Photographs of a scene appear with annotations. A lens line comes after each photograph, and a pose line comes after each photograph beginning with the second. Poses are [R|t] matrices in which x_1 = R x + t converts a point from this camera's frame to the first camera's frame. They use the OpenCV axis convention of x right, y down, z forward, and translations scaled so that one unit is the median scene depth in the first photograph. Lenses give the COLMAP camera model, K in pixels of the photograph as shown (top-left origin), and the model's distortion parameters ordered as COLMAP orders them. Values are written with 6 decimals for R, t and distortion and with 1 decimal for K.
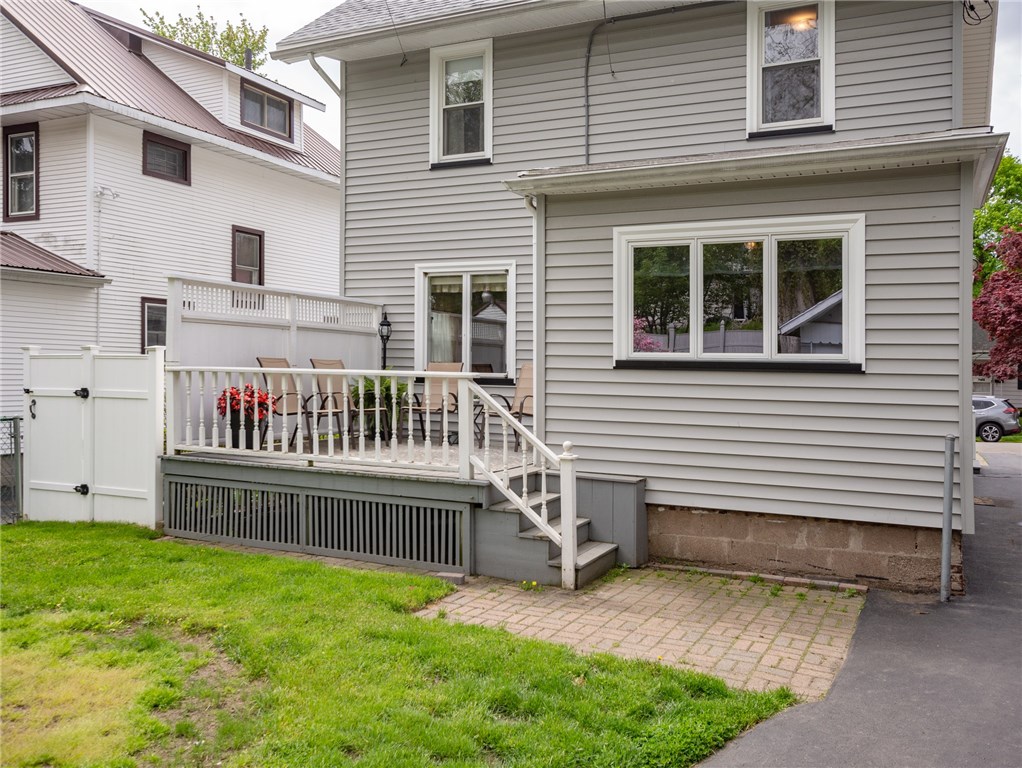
lens RADIAL K [[821.5, 0, 511.0], [0, 821.5, 384.0], [0, 0, 1]] dist [-0.002465, -0.002192]
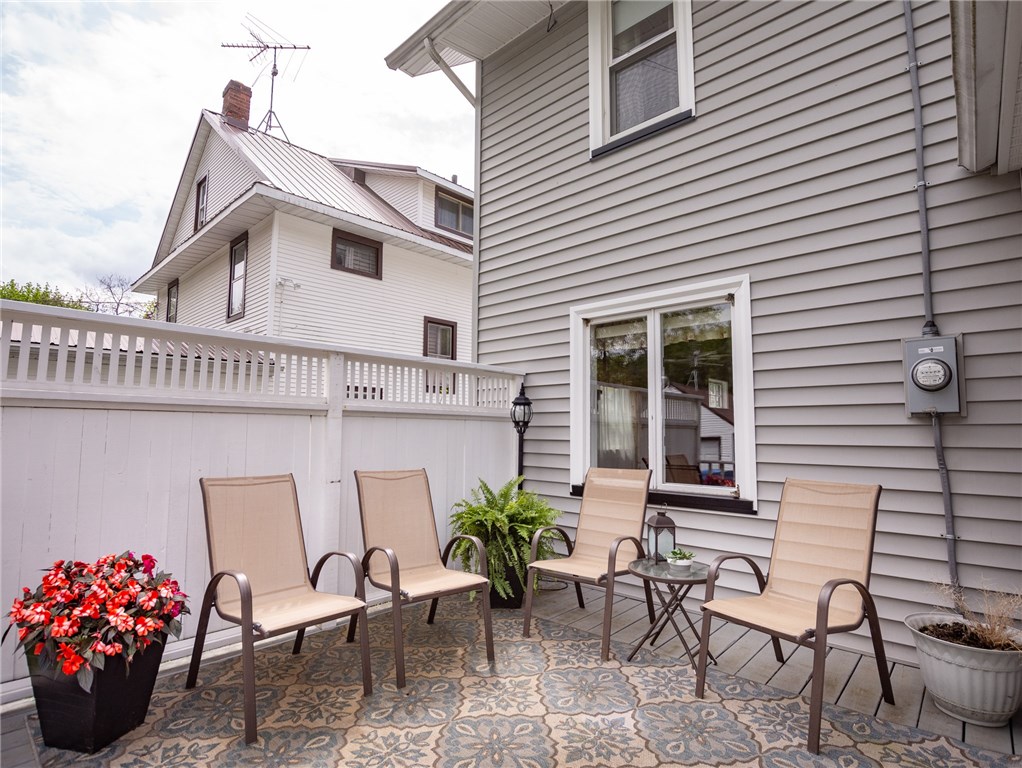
lens RADIAL K [[522.5, 0, 515.4], [0, 522.5, 408.7], [0, 0, 1]] dist [0.001638, -0.000439]
pose [[0.953779, -0.025256, -0.299447, -0.035112], [0.004937, 0.997644, -0.068420, -0.037714], [0.300469, 0.063779, 0.951657, 0.571940]]
